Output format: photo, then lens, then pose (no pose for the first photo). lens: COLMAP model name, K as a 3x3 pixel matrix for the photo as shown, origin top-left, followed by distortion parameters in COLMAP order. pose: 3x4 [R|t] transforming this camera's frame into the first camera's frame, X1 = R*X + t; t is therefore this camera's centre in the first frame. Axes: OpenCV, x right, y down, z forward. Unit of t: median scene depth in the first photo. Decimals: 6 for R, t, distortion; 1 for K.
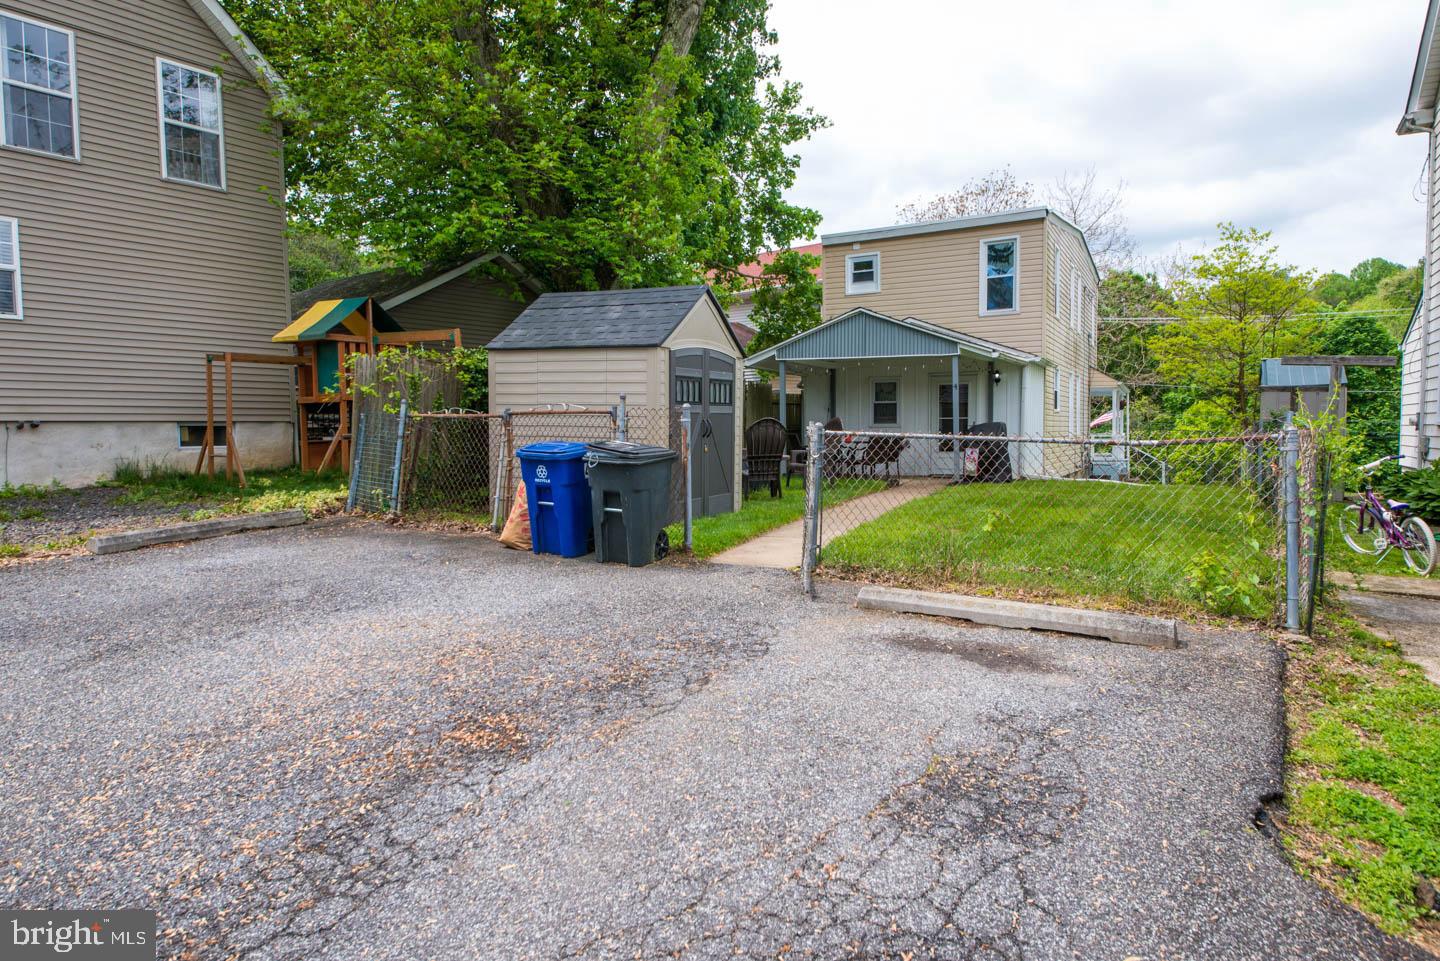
lens RADIAL K [[996.8, 0, 720.2], [0, 996.8, 477.6], [0, 0, 1]] dist [0.054390, 0.000790]
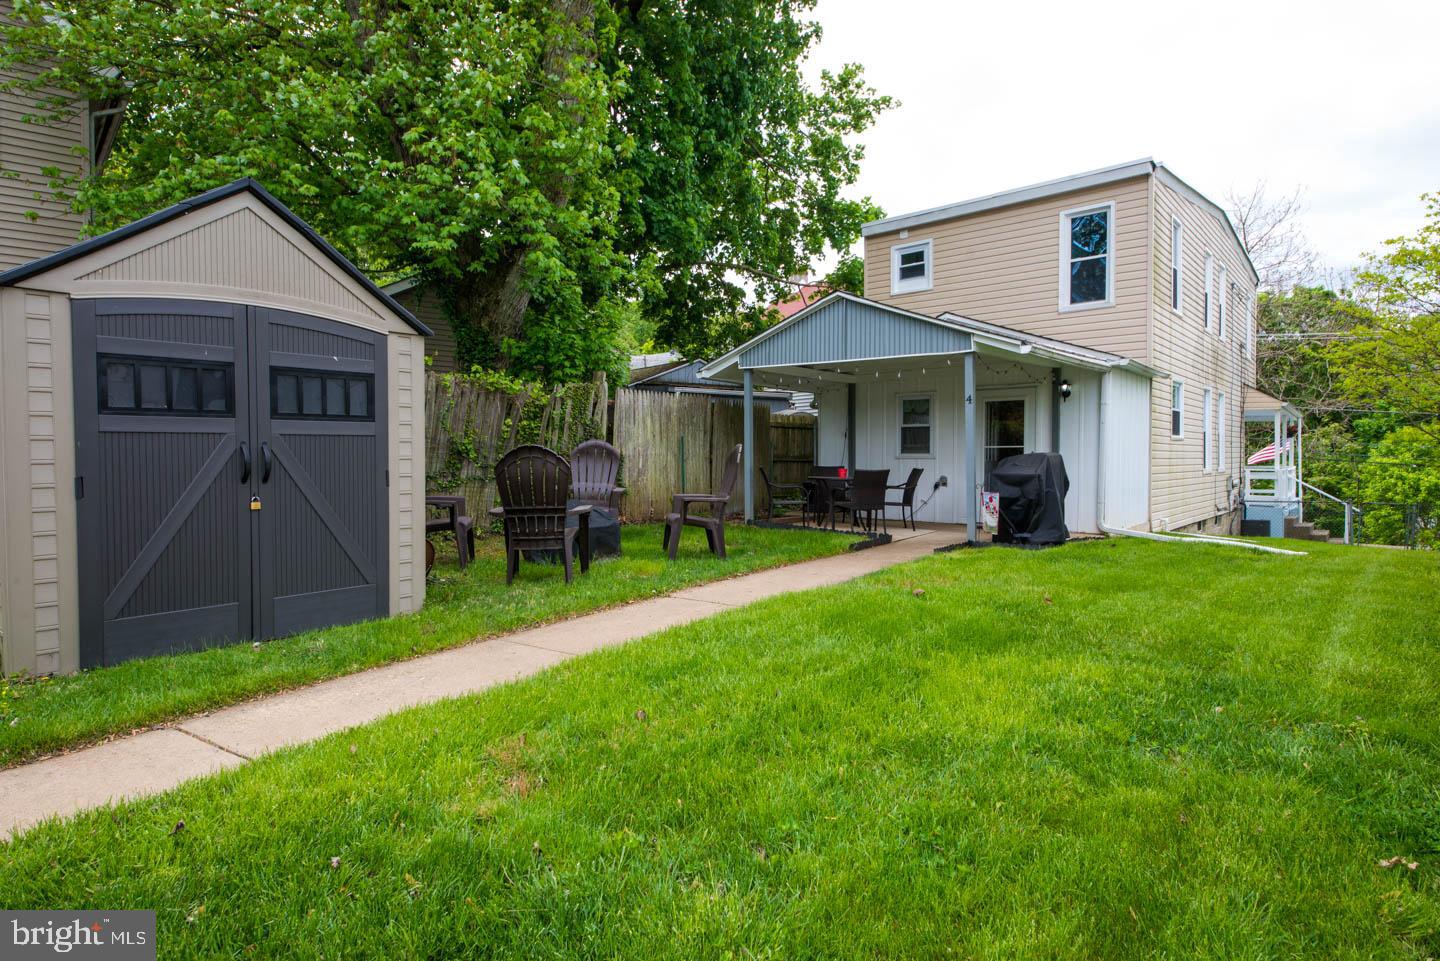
lens RADIAL K [[831.9, 0, 719.8], [0, 831.9, 481.1], [0, 0, 1]] dist [0.018508, -0.001234]
pose [[0.971061, 0.010199, -0.238613, 0.153758], [-0.014827, 0.999735, -0.017605, -0.017827], [0.238370, 0.020634, 0.970955, 0.312488]]
